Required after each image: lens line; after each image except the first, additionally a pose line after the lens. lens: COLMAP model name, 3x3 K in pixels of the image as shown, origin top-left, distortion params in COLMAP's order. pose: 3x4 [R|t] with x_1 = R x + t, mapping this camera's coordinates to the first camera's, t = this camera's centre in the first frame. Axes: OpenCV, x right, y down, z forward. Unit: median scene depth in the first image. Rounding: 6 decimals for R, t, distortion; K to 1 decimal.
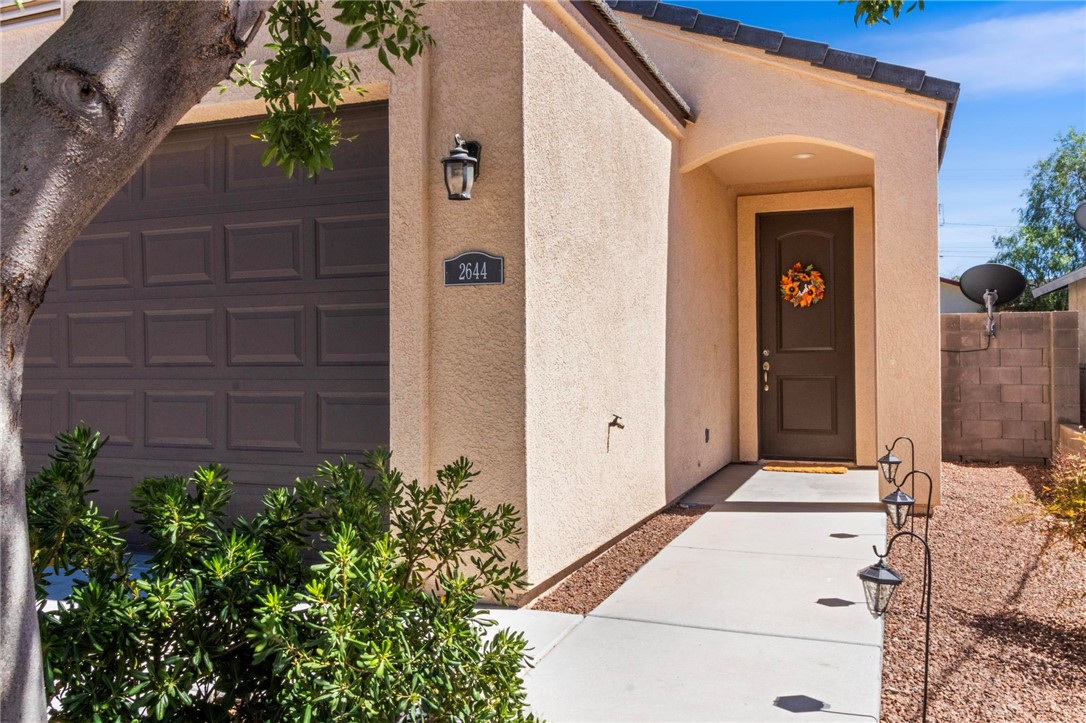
lens RADIAL K [[892.9, 0, 543.0], [0, 892.9, 361.5], [0, 0, 1]] dist [0.003934, 0.001449]
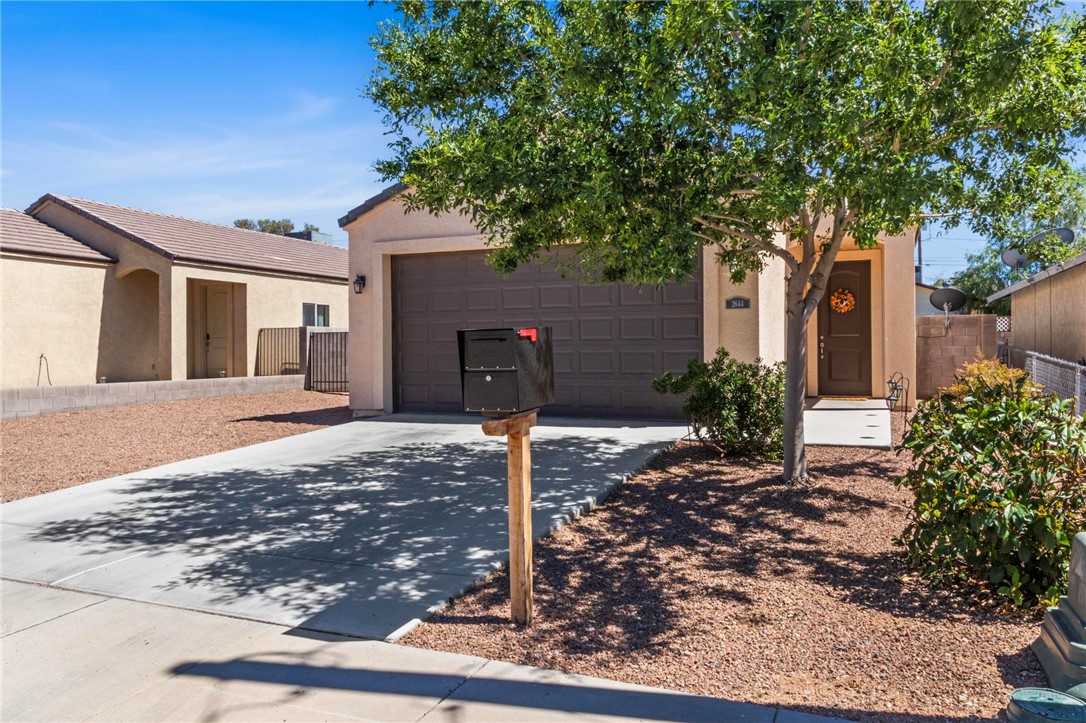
lens RADIAL K [[772.6, 0, 543.0], [0, 772.6, 361.5], [0, 0, 1]] dist [-0.002324, -0.000416]
pose [[0.998985, 0.002044, -0.045006, -0.258781], [-0.001480, 0.999920, 0.012549, 0.020800], [0.045028, -0.012470, 0.998908, -0.630475]]
